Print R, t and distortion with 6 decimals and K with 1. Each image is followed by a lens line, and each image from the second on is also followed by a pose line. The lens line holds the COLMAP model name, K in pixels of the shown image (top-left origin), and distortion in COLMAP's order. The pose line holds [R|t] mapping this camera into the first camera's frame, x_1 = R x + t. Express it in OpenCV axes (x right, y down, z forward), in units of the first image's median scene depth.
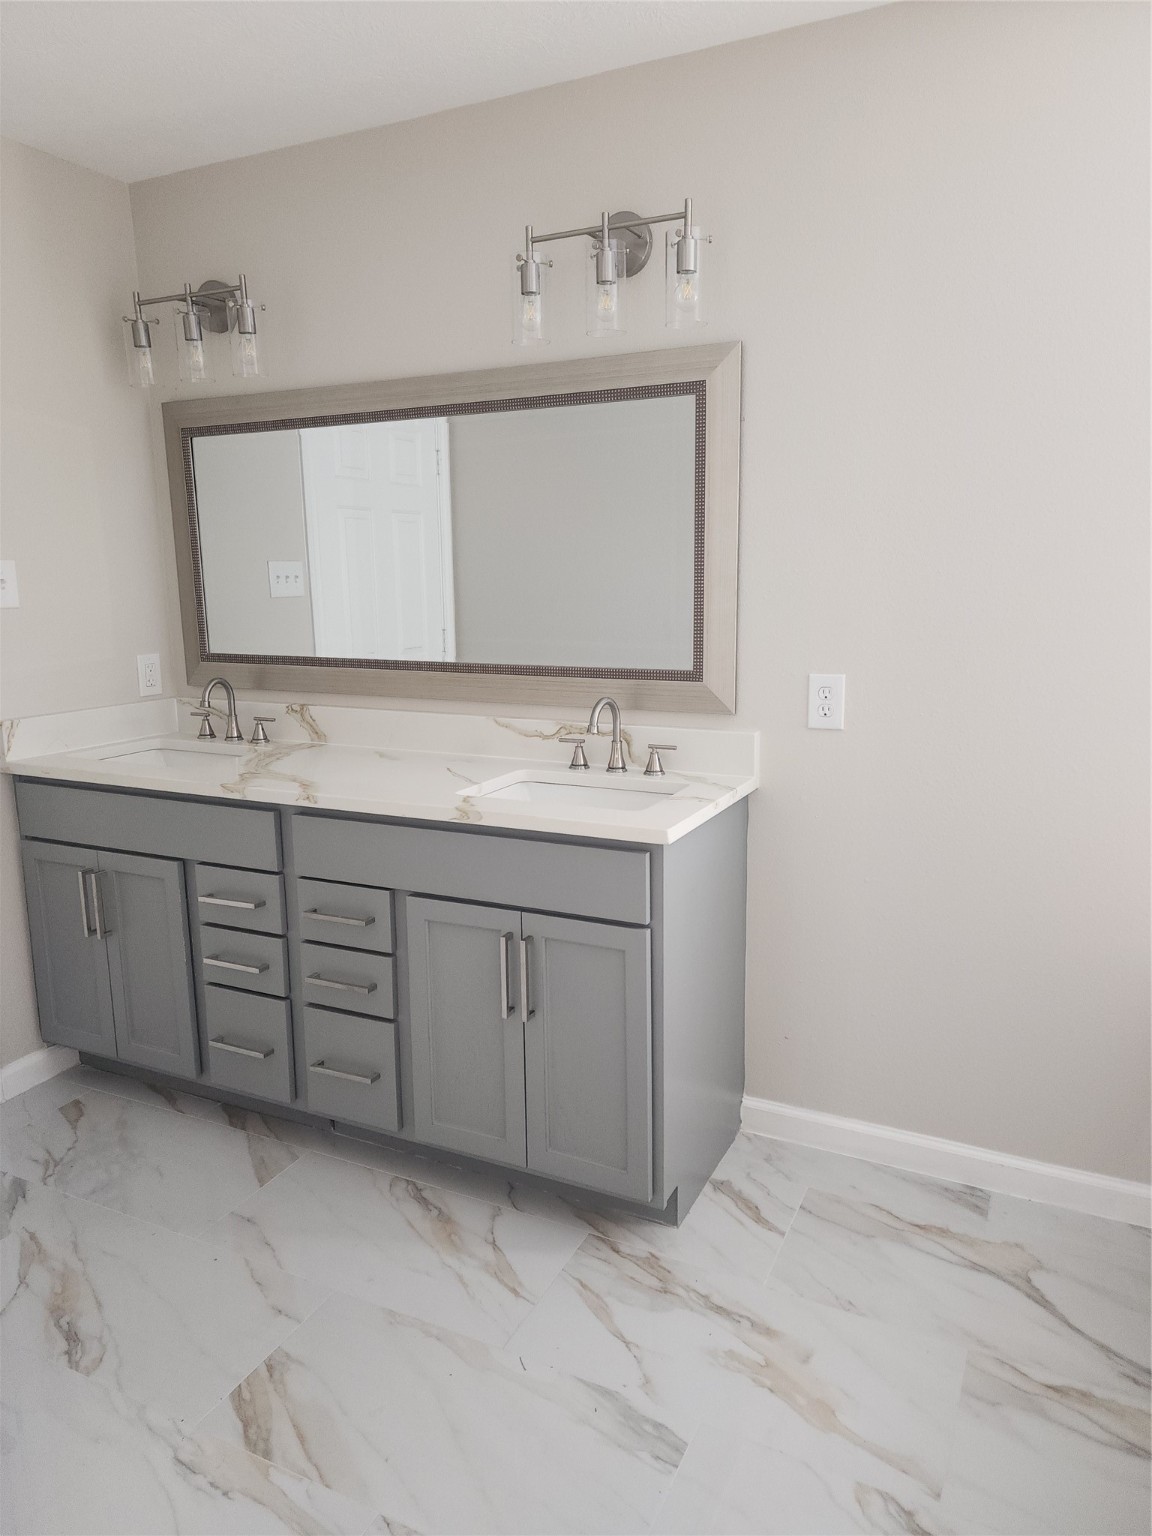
lens RADIAL K [[1017.4, 0, 587.1], [0, 1017.4, 759.0], [0, 0, 1]] dist [0.084230, -0.085214]
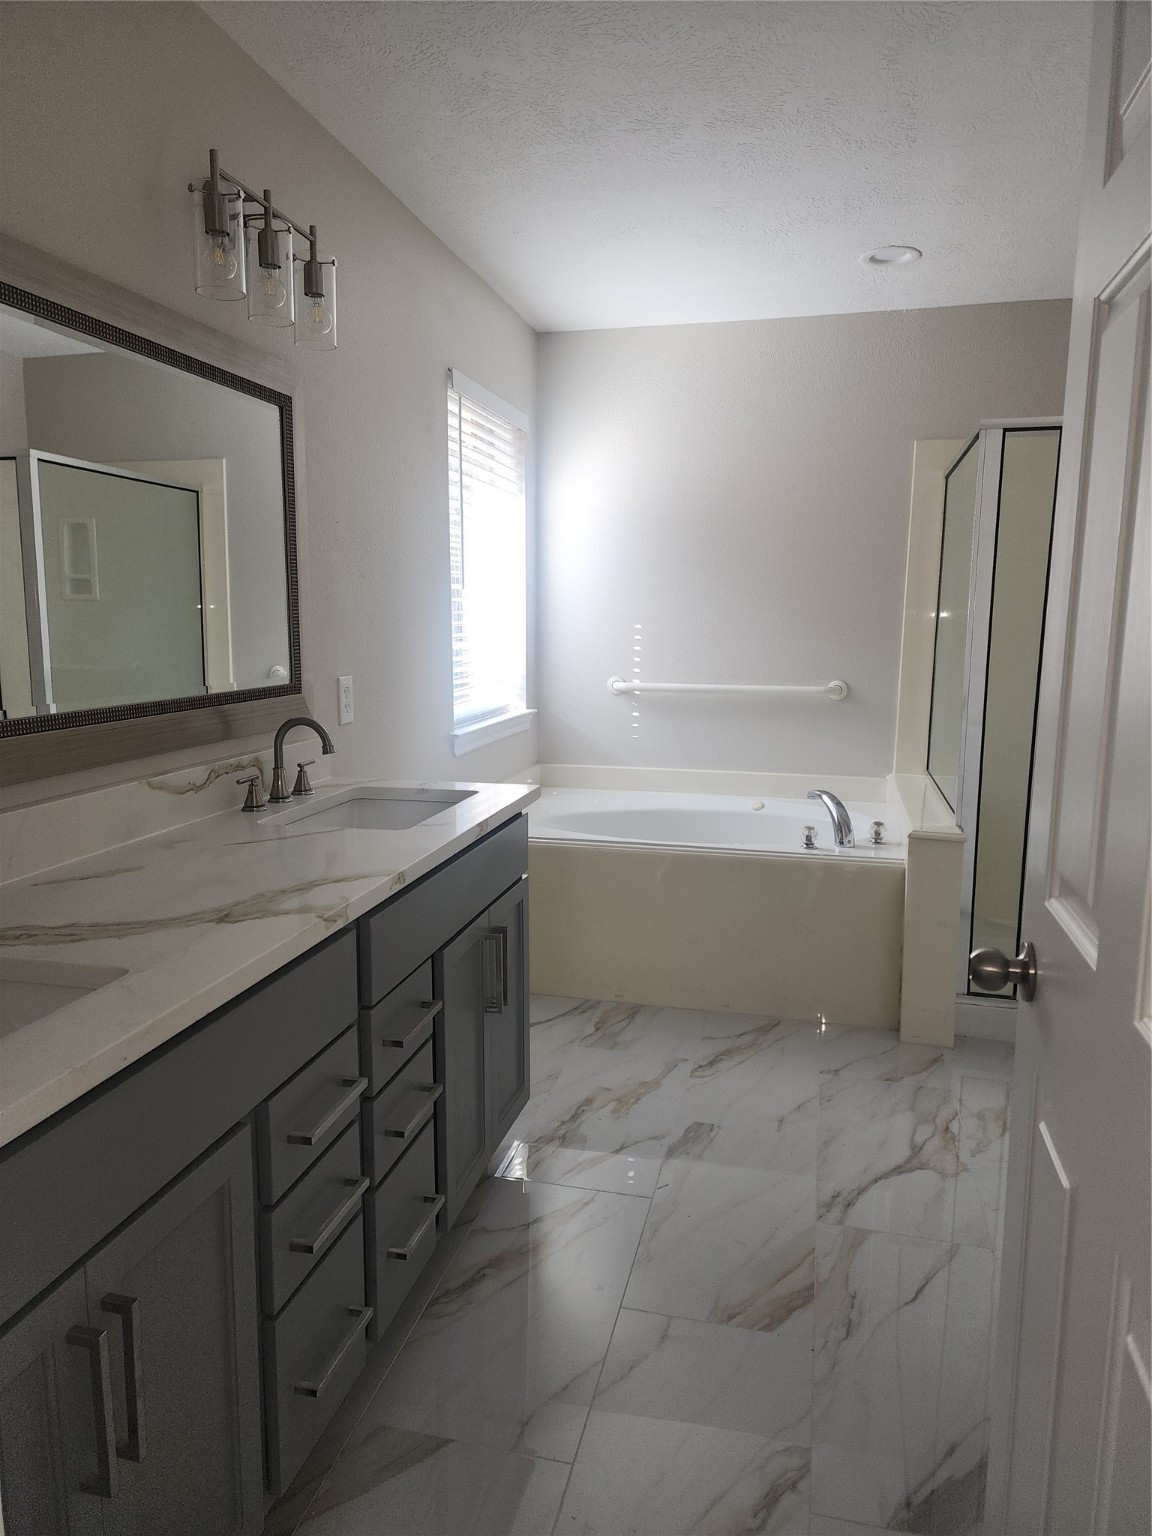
lens RADIAL K [[1017.4, 0, 587.1], [0, 1017.4, 759.0], [0, 0, 1]] dist [0.084230, -0.085214]
pose [[-0.214487, -0.133743, 0.967527, -1.224310], [0.170161, 0.970316, 0.171851, -0.181448], [-0.961790, 0.201495, -0.185362, 1.218340]]
